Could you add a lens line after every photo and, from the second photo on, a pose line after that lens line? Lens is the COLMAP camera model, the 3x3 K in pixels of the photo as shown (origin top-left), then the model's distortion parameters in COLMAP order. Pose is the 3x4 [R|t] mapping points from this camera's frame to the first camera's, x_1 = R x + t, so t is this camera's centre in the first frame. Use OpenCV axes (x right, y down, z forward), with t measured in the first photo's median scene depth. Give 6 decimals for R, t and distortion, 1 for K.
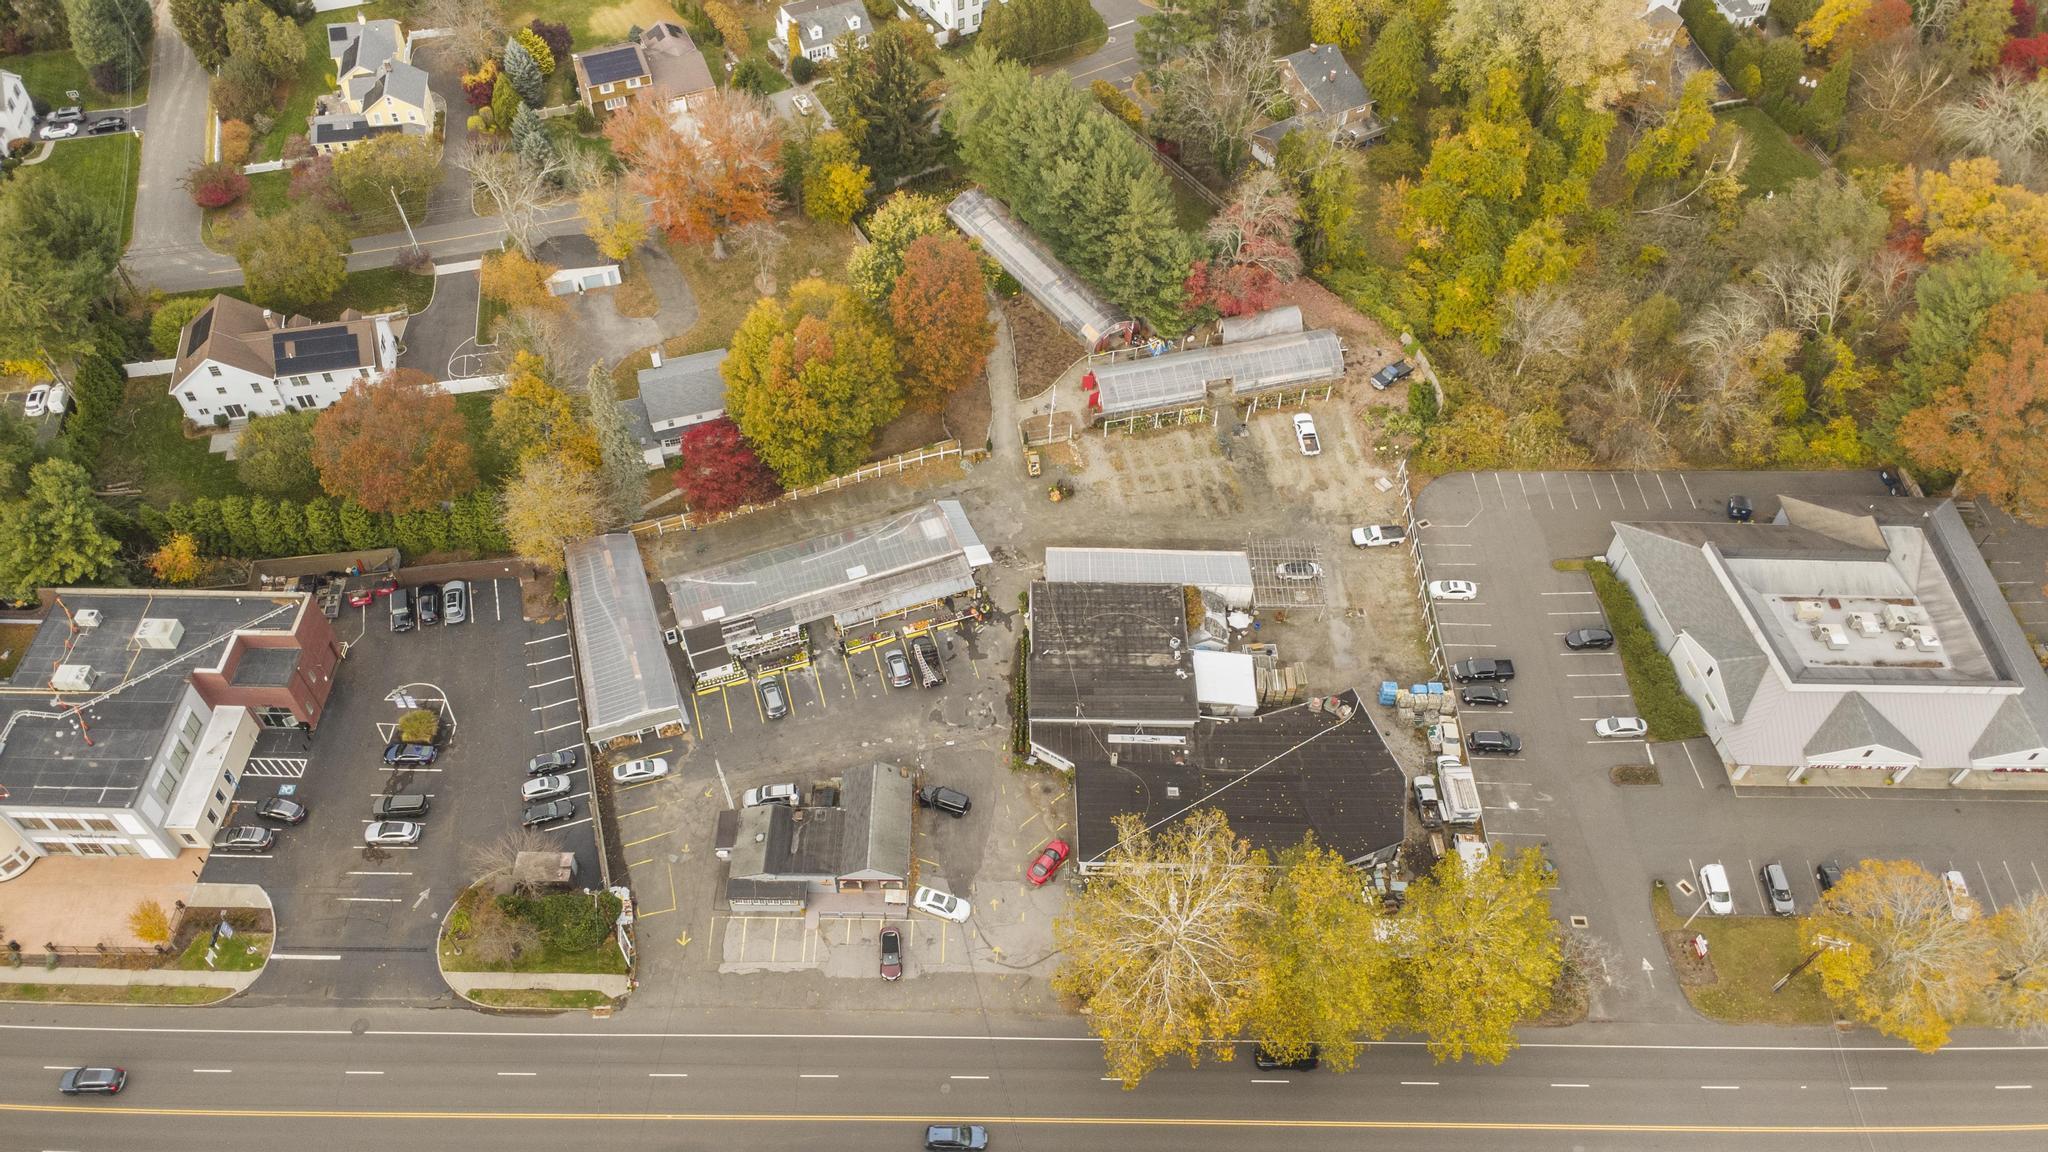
lens RADIAL K [[1447.7, 0, 1017.3], [0, 1447.7, 580.1], [0, 0, 1]] dist [0.007941, 0.002679]
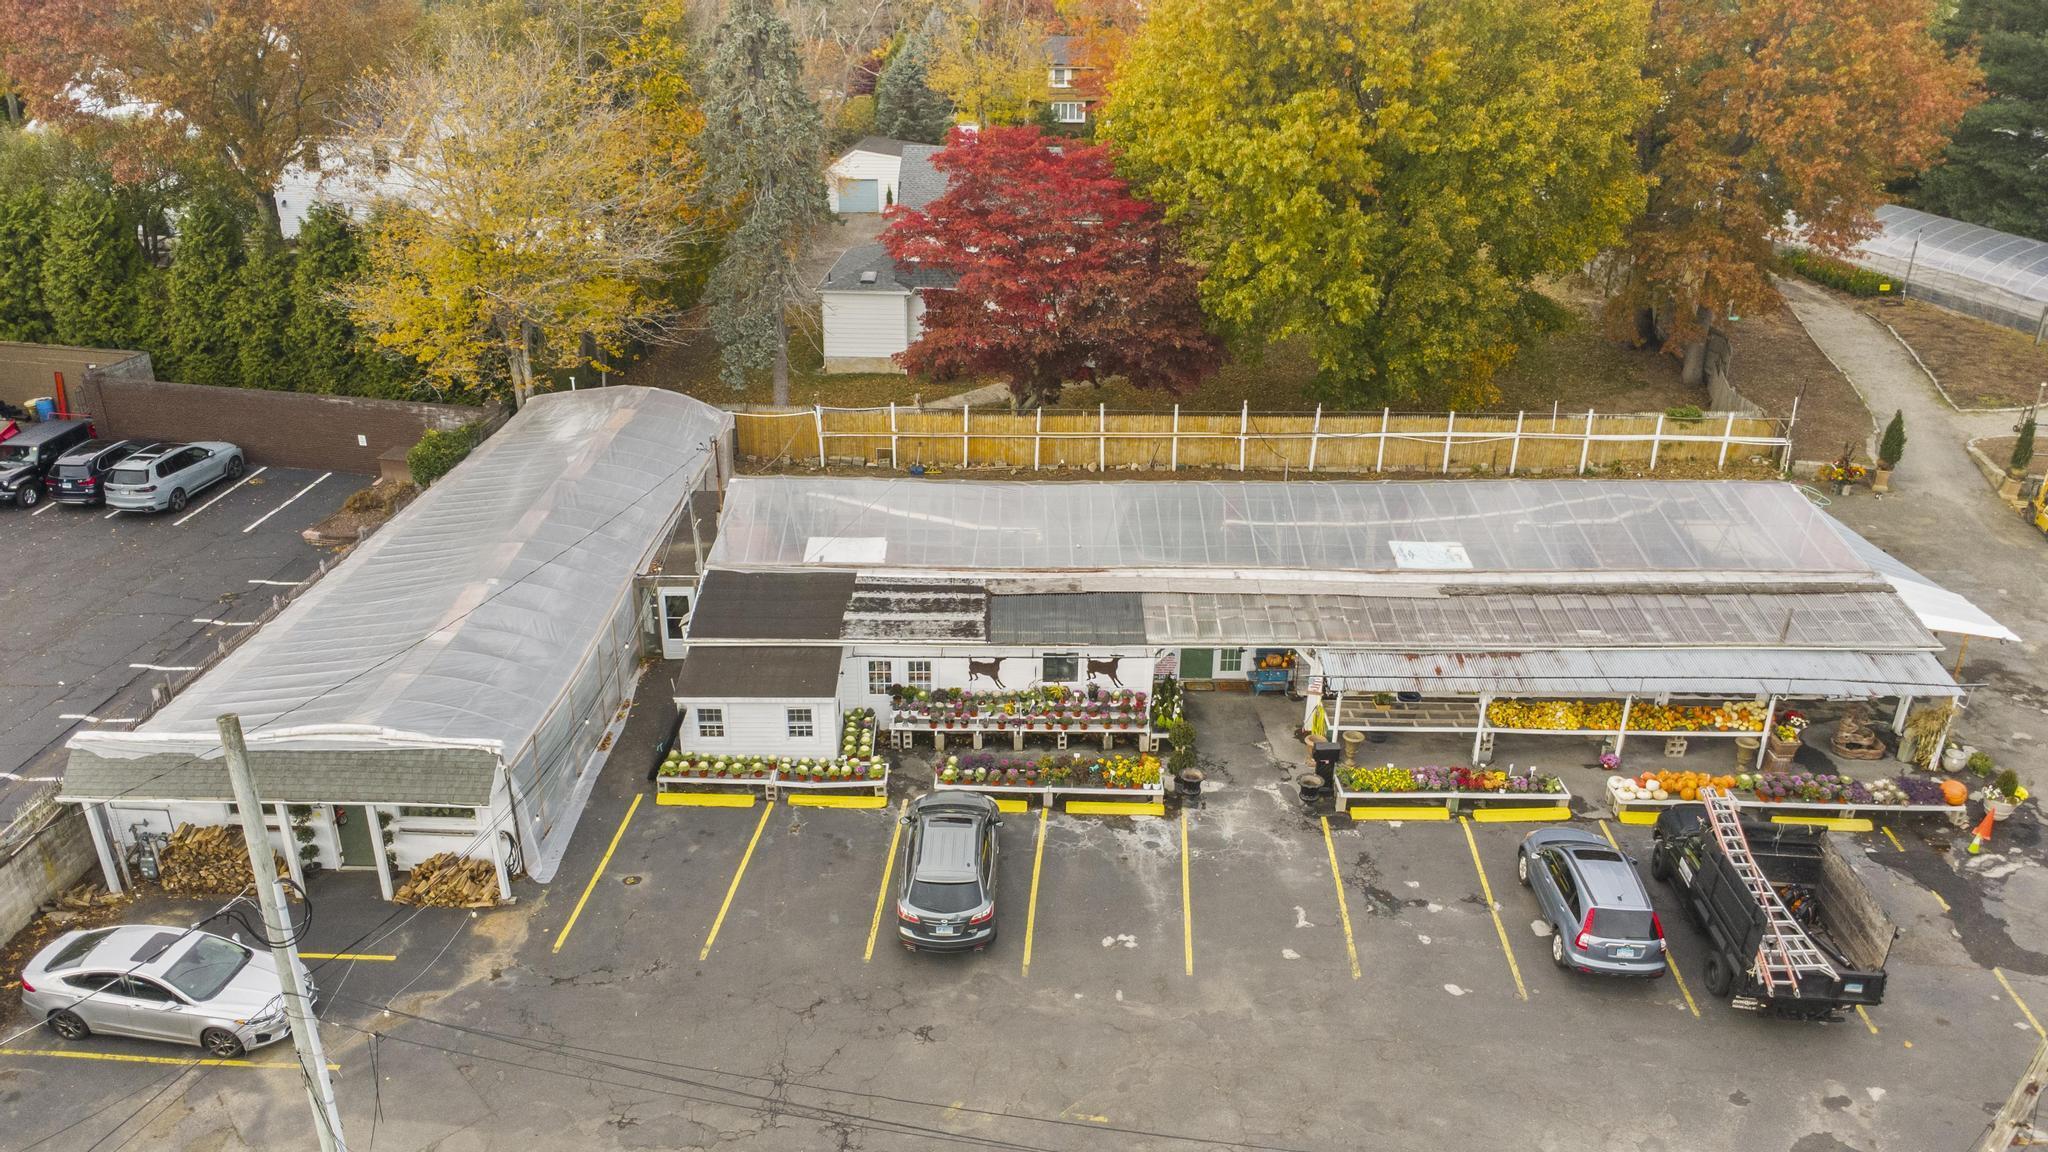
lens RADIAL K [[1497.1, 0, 1018.0], [0, 1497.1, 575.2], [0, 0, 1]] dist [0.026812, -0.043390]
pose [[0.932863, 0.130139, -0.335902, -0.091451], [-0.270375, 0.869121, -0.414156, 0.127492], [0.238042, 0.477171, 0.845958, 0.780585]]
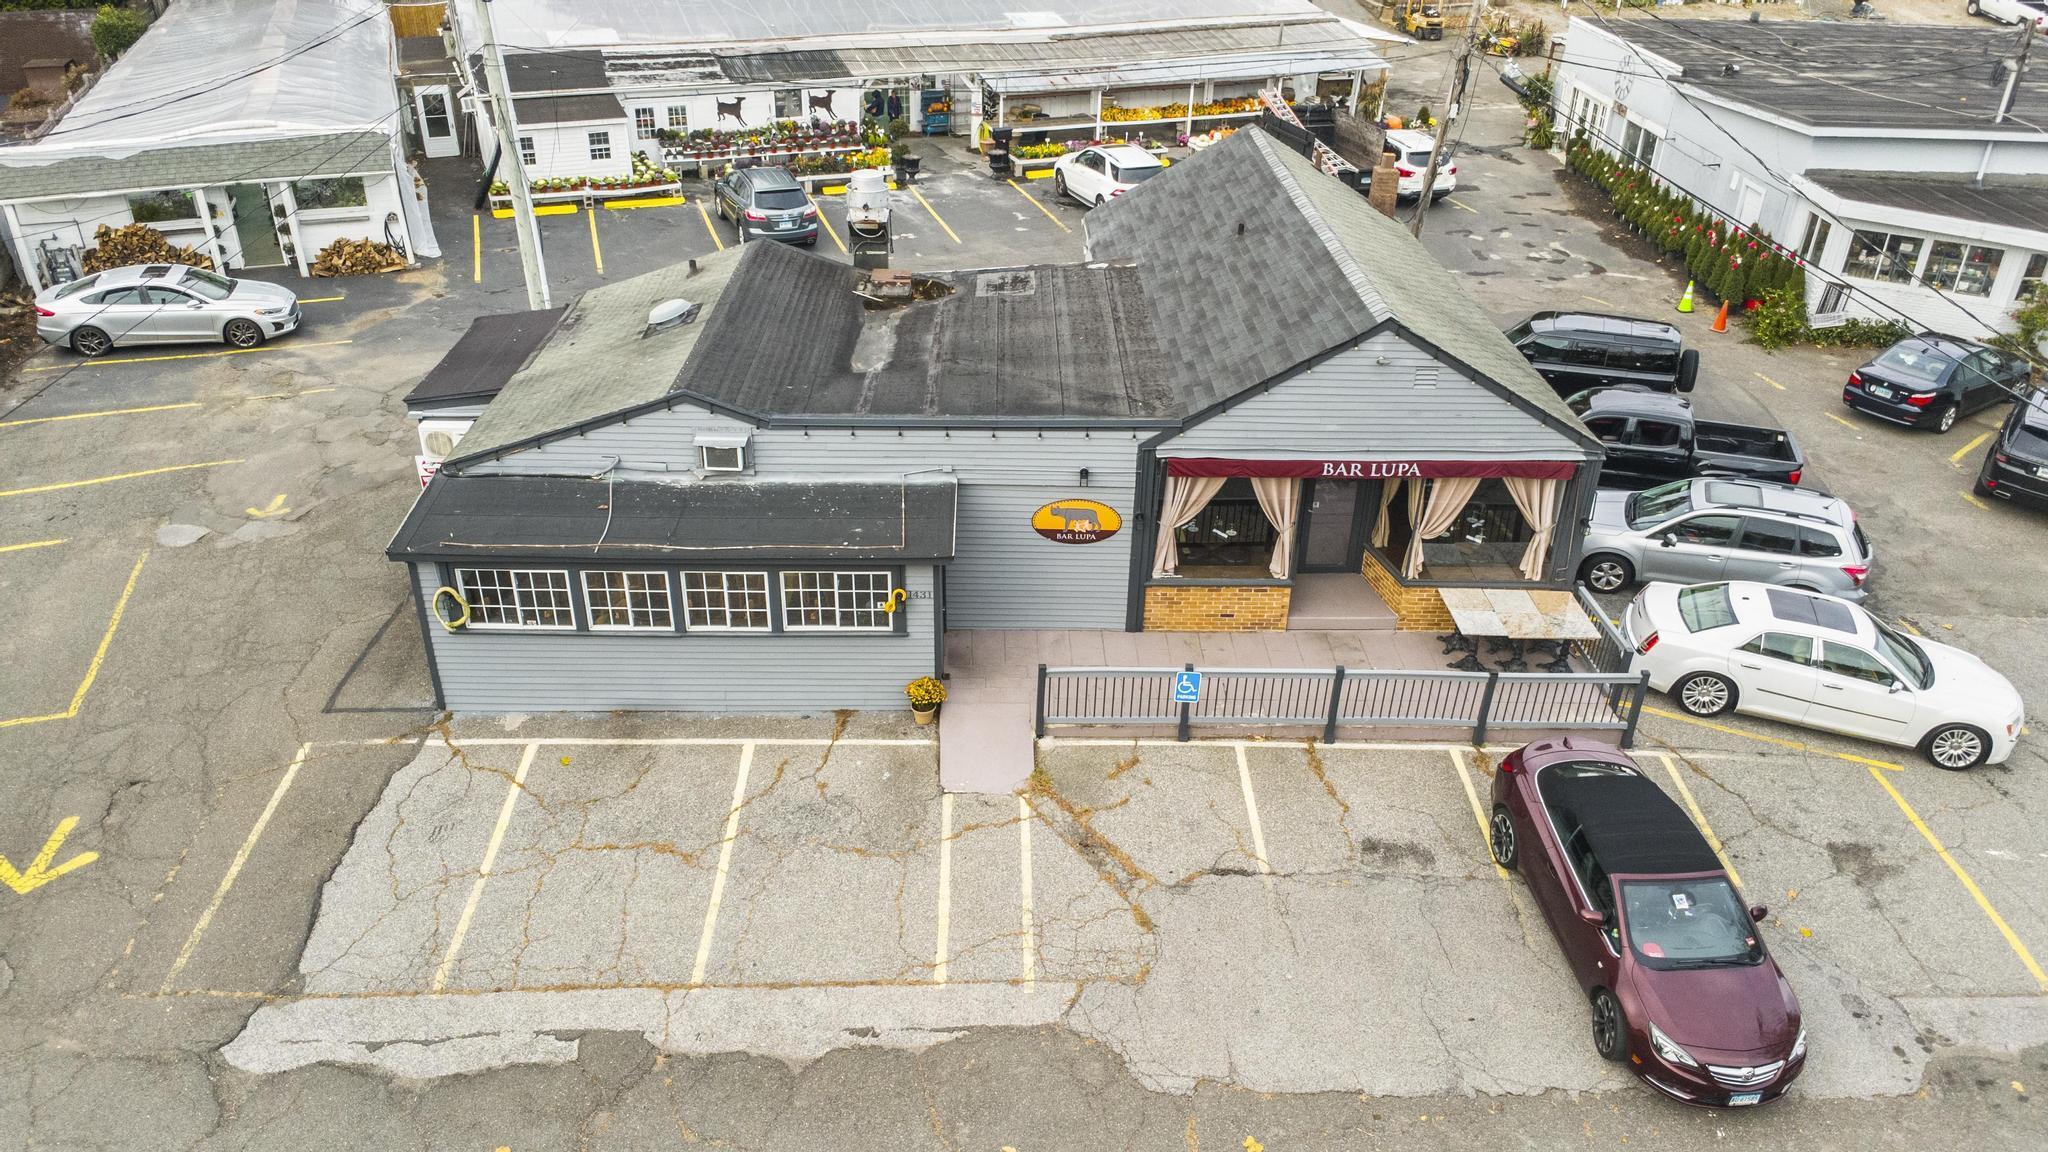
lens RADIAL K [[1442.4, 0, 1021.3], [0, 1442.4, 575.2], [0, 0, 1]] dist [0.031313, -0.048493]
pose [[0.999842, -0.013012, 0.012087, -0.122220], [0.016445, 0.935309, -0.353451, 0.236057], [-0.006706, 0.353594, 0.935375, 0.750287]]
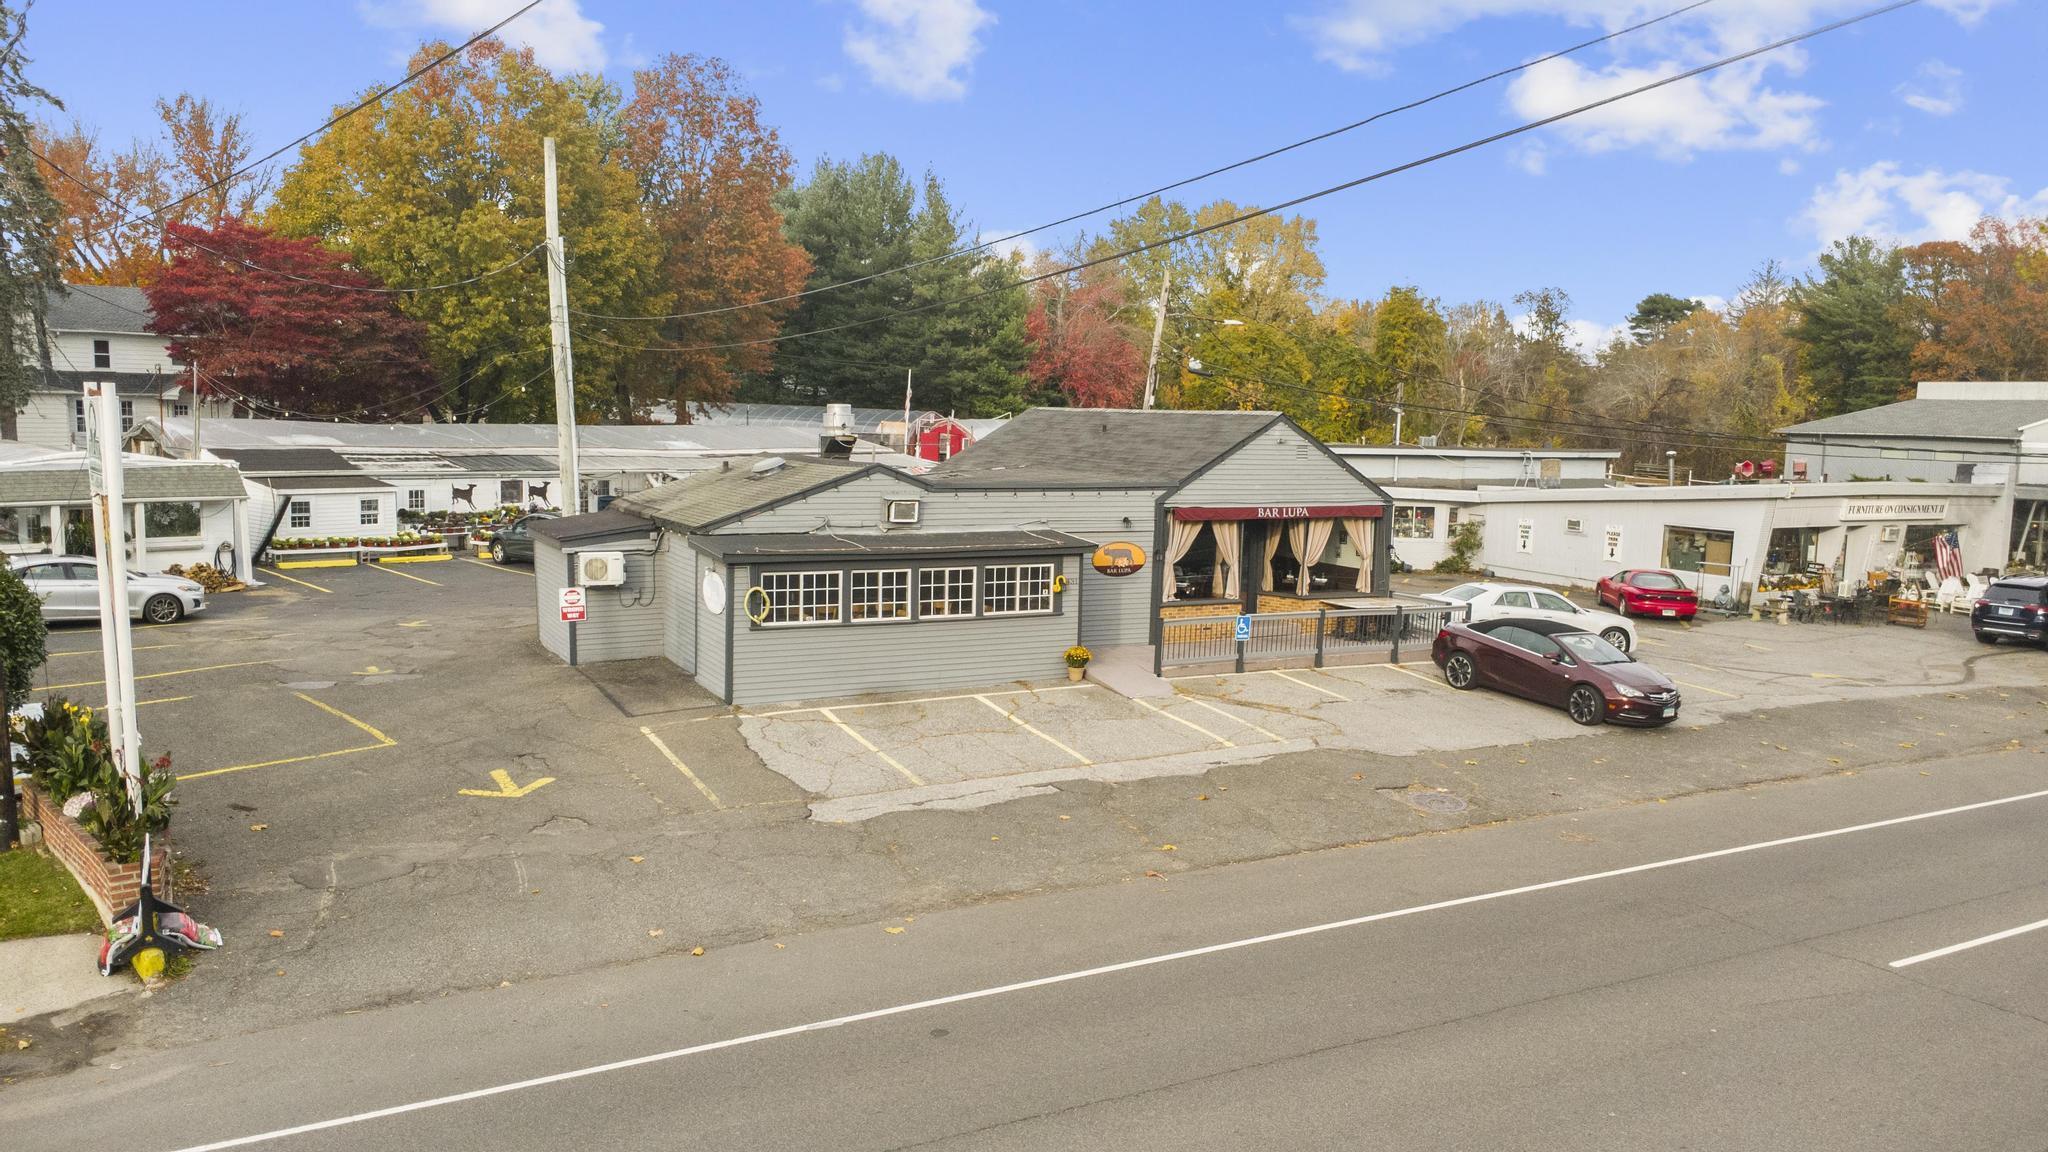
lens RADIAL K [[1437.7, 0, 1020.7], [0, 1437.7, 582.8], [0, 0, 1]] dist [0.026987, -0.036136]
pose [[0.885021, -0.056028, 0.462168, -0.218134], [0.356144, 0.720835, -0.594608, 0.297734], [-0.299832, 0.690839, 0.657908, 0.752637]]
